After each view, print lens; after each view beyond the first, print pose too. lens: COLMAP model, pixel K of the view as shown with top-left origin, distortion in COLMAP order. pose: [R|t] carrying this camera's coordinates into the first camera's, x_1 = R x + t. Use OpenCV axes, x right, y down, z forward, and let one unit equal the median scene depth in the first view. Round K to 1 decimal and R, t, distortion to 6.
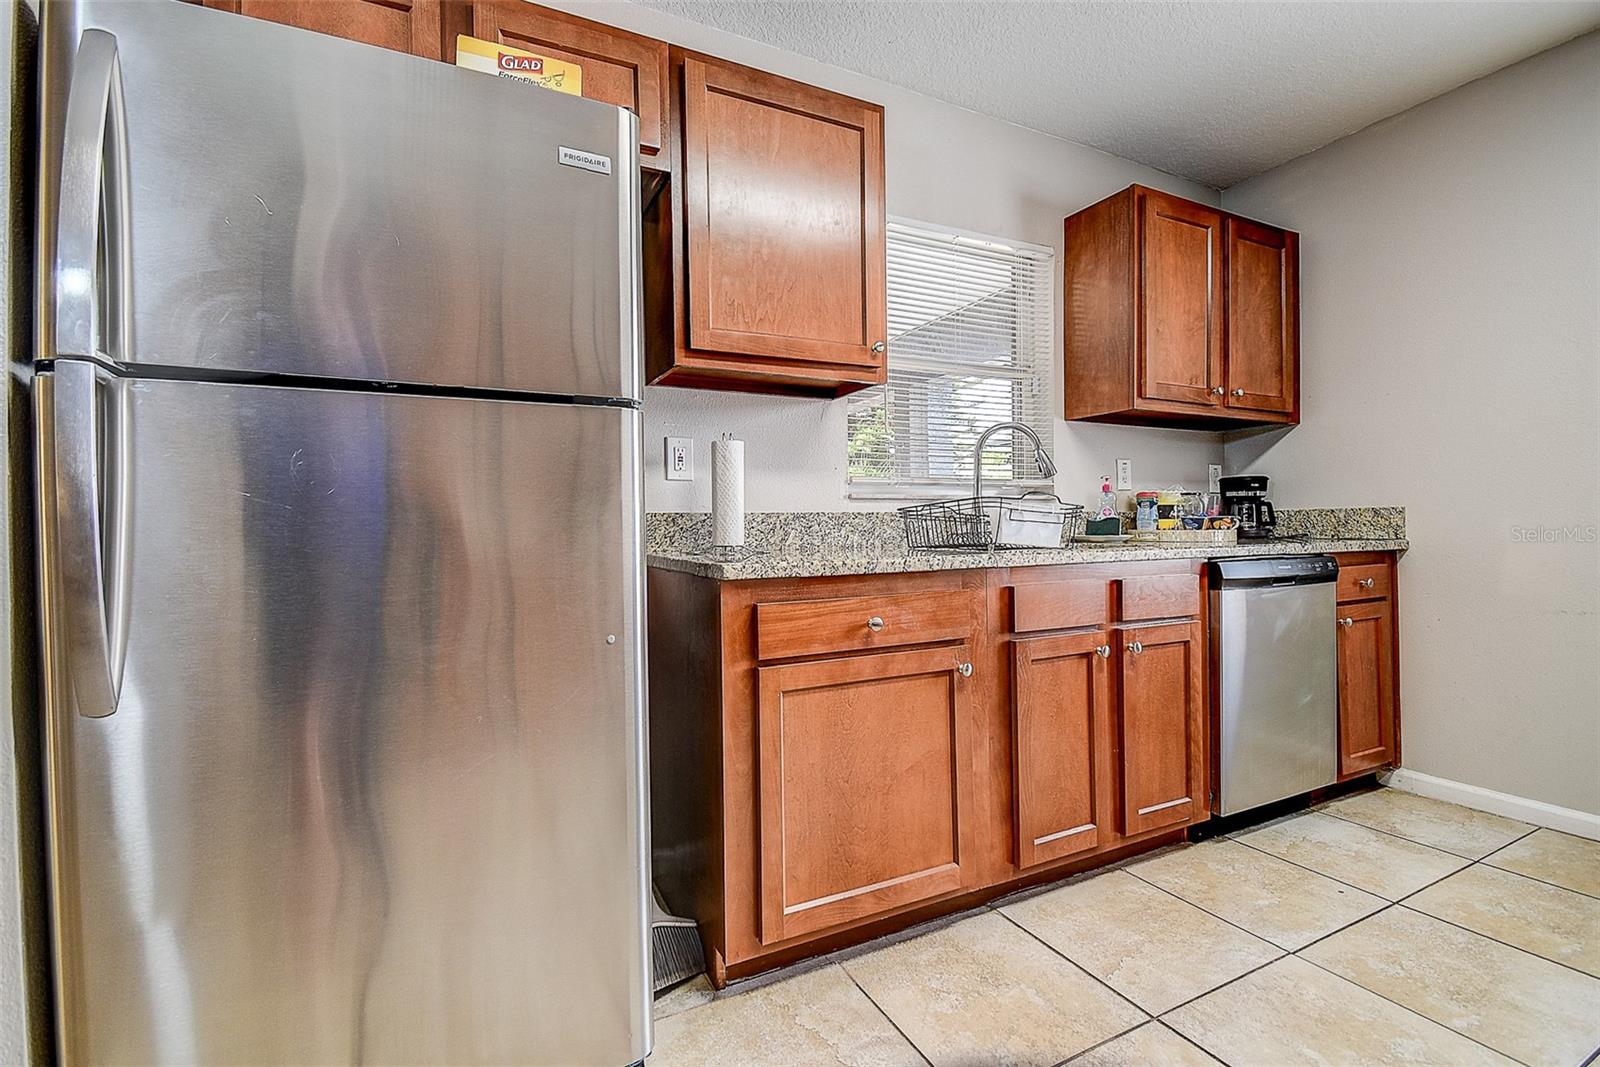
lens RADIAL K [[708.2, 0, 792.7], [0, 708.2, 527.2], [0, 0, 1]] dist [0.026230, -0.023541]
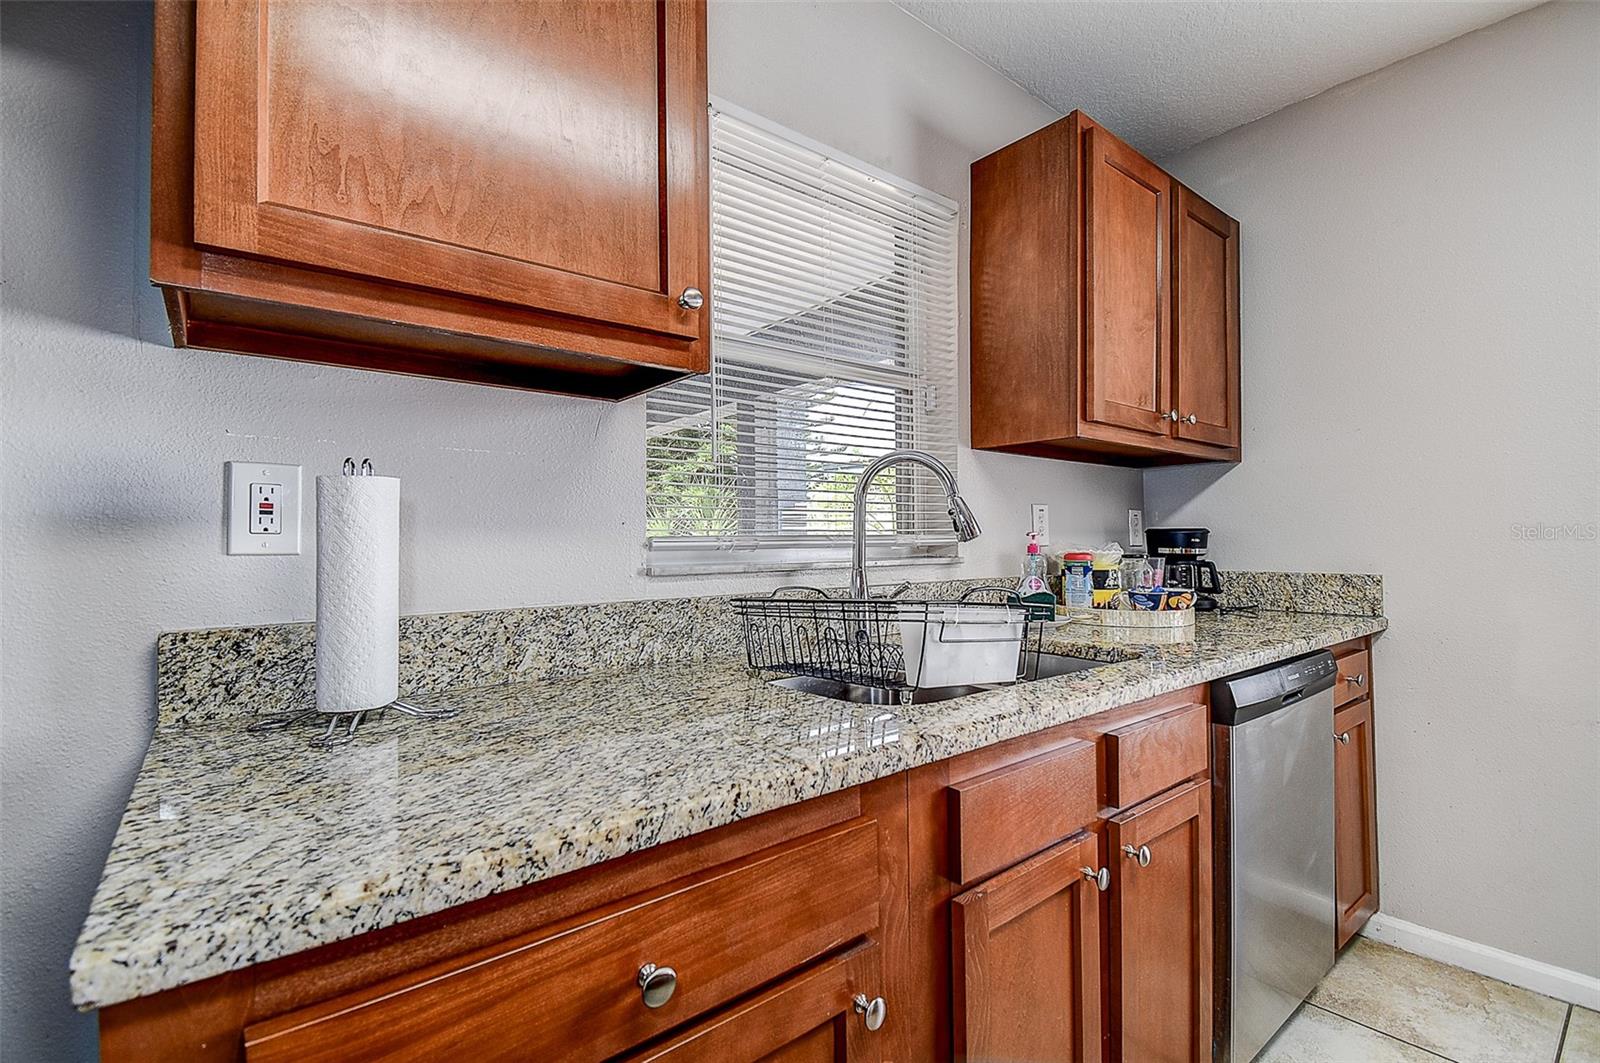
lens RADIAL K [[708.2, 0, 792.7], [0, 708.2, 525.2], [0, 0, 1]] dist [0.026230, -0.023541]
pose [[0.976679, 0.008893, 0.214519, 0.067089], [-0.003812, 0.999703, -0.024088, -0.063829], [-0.214669, 0.022709, 0.976423, 0.393043]]
